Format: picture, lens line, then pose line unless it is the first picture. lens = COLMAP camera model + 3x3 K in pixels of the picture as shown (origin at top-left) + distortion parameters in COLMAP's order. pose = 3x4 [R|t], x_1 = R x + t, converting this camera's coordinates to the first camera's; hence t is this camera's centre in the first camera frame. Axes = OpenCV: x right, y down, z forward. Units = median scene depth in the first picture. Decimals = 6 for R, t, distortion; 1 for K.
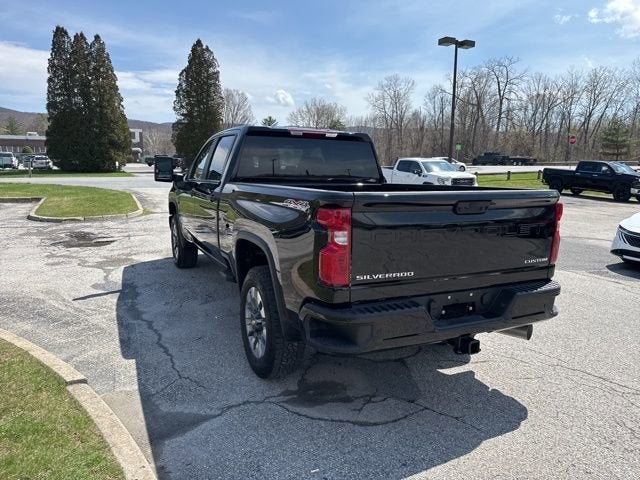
lens RADIAL K [[451.0, 0, 323.3], [0, 451.0, 239.6], [0, 0, 1]] dist [0.054339, -0.071655]
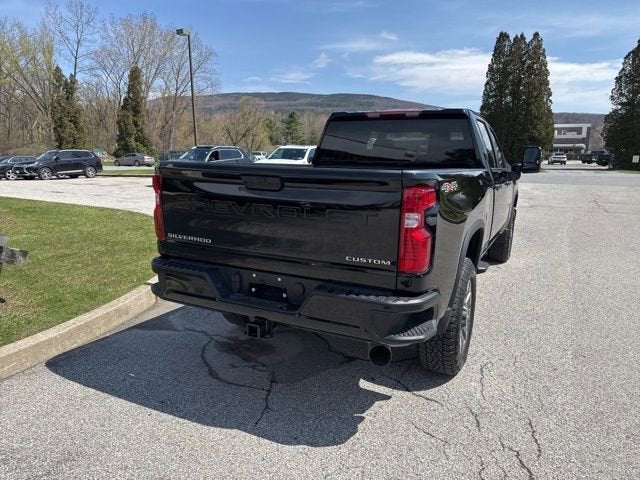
lens RADIAL K [[448.3, 0, 323.6], [0, 448.3, 242.2], [0, 0, 1]] dist [0.047256, -0.057748]
pose [[0.611294, 0.143953, -0.778201, 0.065998], [-0.134685, 0.987896, 0.076944, -0.002211], [0.779858, 0.057776, 0.623284, 0.030965]]
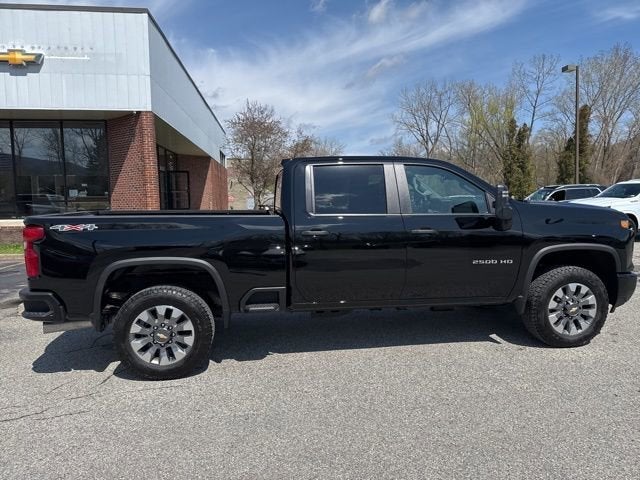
lens RADIAL K [[448.3, 0, 323.6], [0, 448.3, 242.2], [0, 0, 1]] dist [0.047256, -0.057748]
pose [[-0.295119, 0.083765, -0.951782, 0.096776], [-0.137810, 0.982002, 0.129155, -0.020551], [0.945470, 0.169281, -0.278264, 0.141529]]
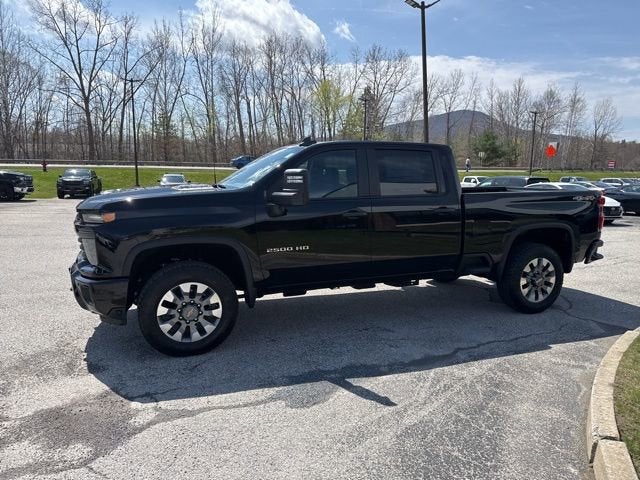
lens RADIAL K [[448.6, 0, 323.4], [0, 448.6, 238.5], [0, 0, 1]] dist [0.049204, -0.056769]
pose [[0.088748, -0.155702, 0.983809, -0.128822], [0.146406, 0.979018, 0.141737, -0.021462], [-0.985236, 0.131456, 0.109681, 0.114625]]
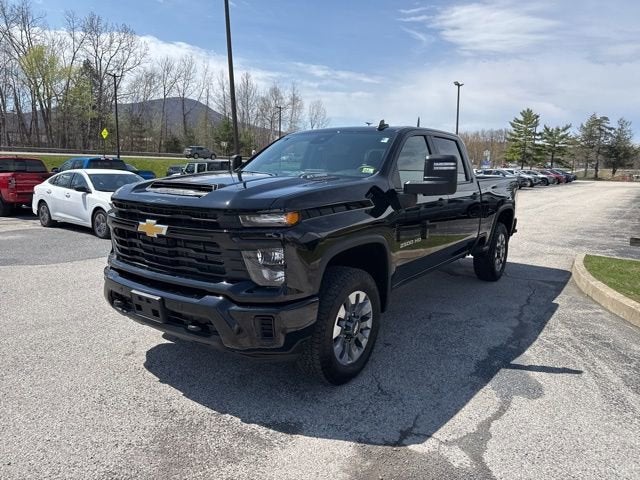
lens RADIAL K [[451.0, 0, 323.3], [0, 451.0, 239.6], [0, 0, 1]] dist [0.054339, -0.071655]
pose [[-0.478628, -0.164368, 0.862495, -0.105405], [0.107141, 0.964047, 0.243177, -0.030202], [-0.871456, 0.208800, -0.443809, 0.183314]]
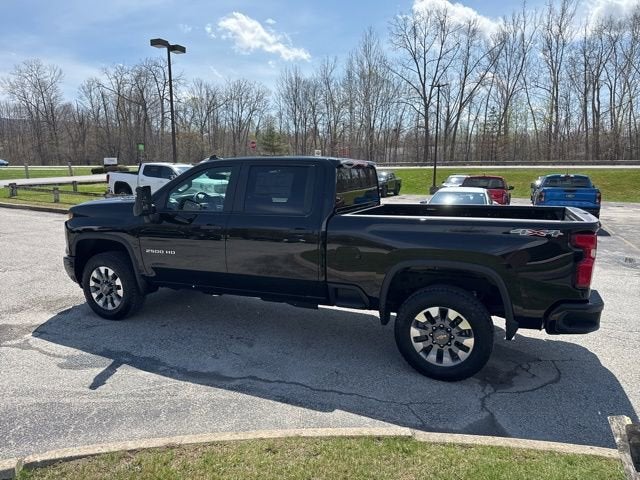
lens RADIAL K [[448.2, 0, 318.9], [0, 448.2, 242.6], [0, 0, 1]] dist [0.046114, -0.055470]
pose [[0.755049, -0.118692, 0.644836, -0.082118], [0.110429, 0.992450, 0.053372, -0.011385], [-0.646303, 0.030911, 0.762455, 0.023398]]
